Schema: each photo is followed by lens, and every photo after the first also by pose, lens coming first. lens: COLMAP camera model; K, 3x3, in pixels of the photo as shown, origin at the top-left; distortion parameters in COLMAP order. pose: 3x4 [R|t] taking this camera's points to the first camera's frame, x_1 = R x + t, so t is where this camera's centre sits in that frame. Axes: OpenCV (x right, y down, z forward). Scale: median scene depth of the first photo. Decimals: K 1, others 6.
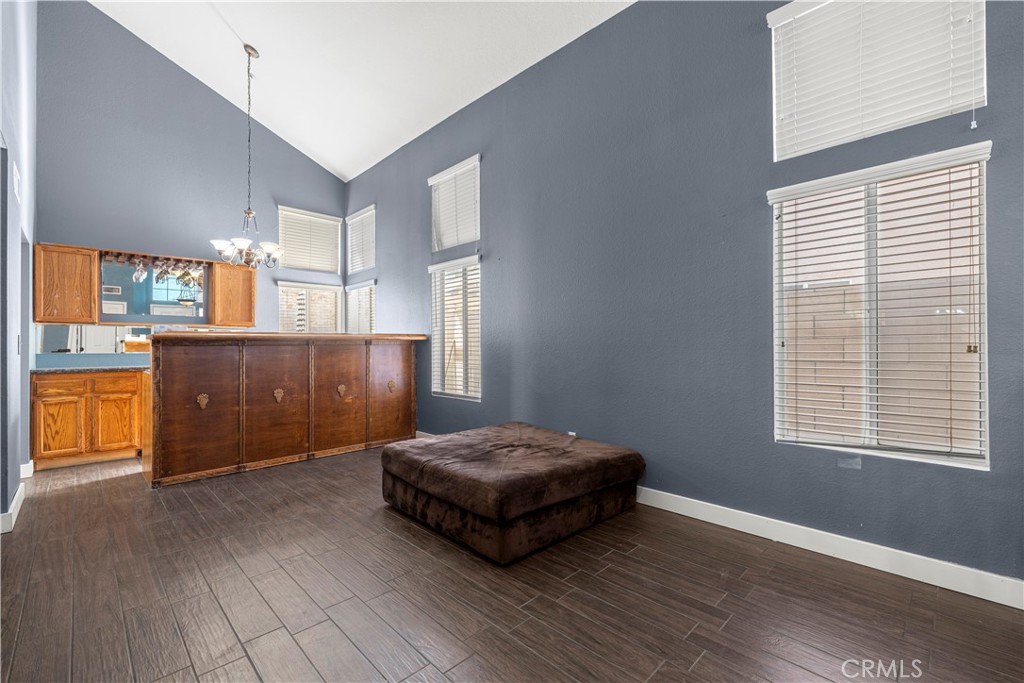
lens RADIAL K [[439.9, 0, 511.3], [0, 439.9, 343.8], [0, 0, 1]] dist [-0.002075, -0.000497]
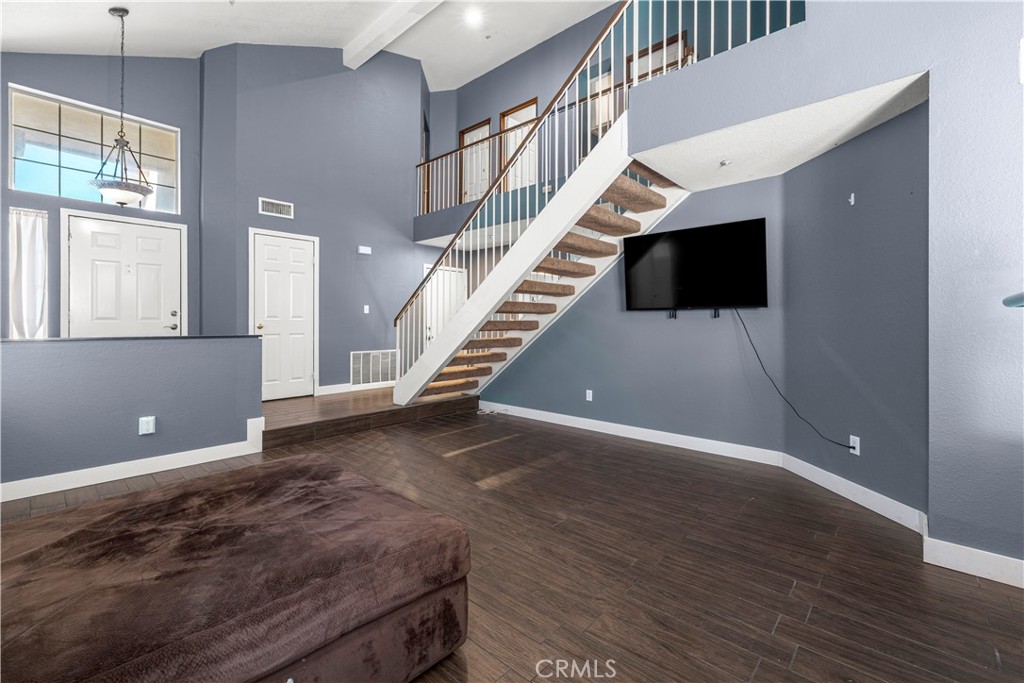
lens RADIAL K [[439.9, 0, 509.1], [0, 439.9, 323.7], [0, 0, 1]] dist [-0.002075, -0.000497]
pose [[-0.998640, 0.001995, -0.052095, -0.233788], [0.002192, 0.999991, -0.003727, 0.004046], [0.052087, -0.003836, -0.998635, 1.114002]]
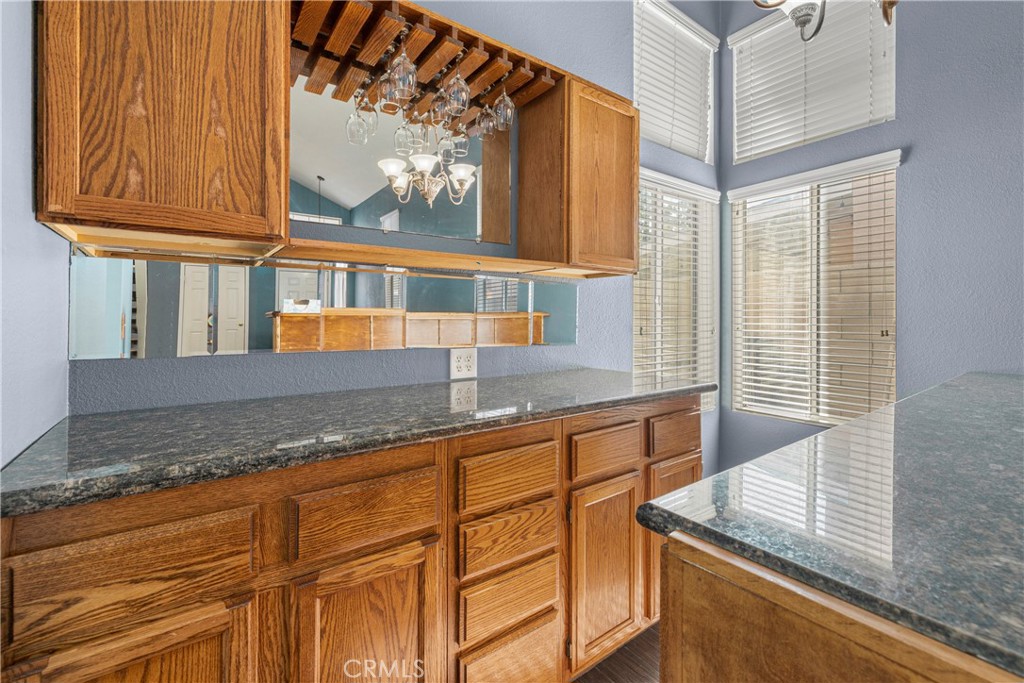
lens RADIAL K [[439.9, 0, 501.9], [0, 439.9, 314.1], [0, 0, 1]] dist [-0.002075, -0.000497]
pose [[0.988387, 0.006294, -0.151827, -0.829626], [-0.006333, 0.999980, 0.000226, -0.005275], [0.151825, 0.000738, 0.988407, 0.817852]]
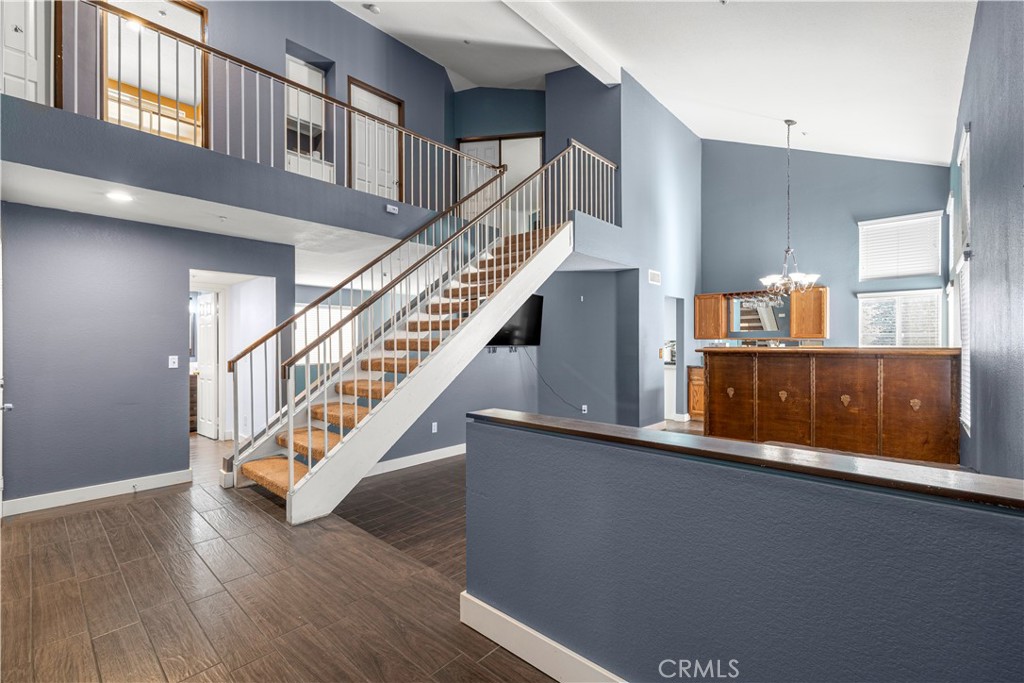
lens RADIAL K [[439.9, 0, 511.2], [0, 439.9, 343.1], [0, 0, 1]] dist [-0.002075, -0.000497]
pose [[0.044835, 0.005546, -0.998979, 0.702785], [0.005306, 0.999969, 0.005790, -0.047593], [0.998980, -0.005560, 0.044804, 0.156674]]
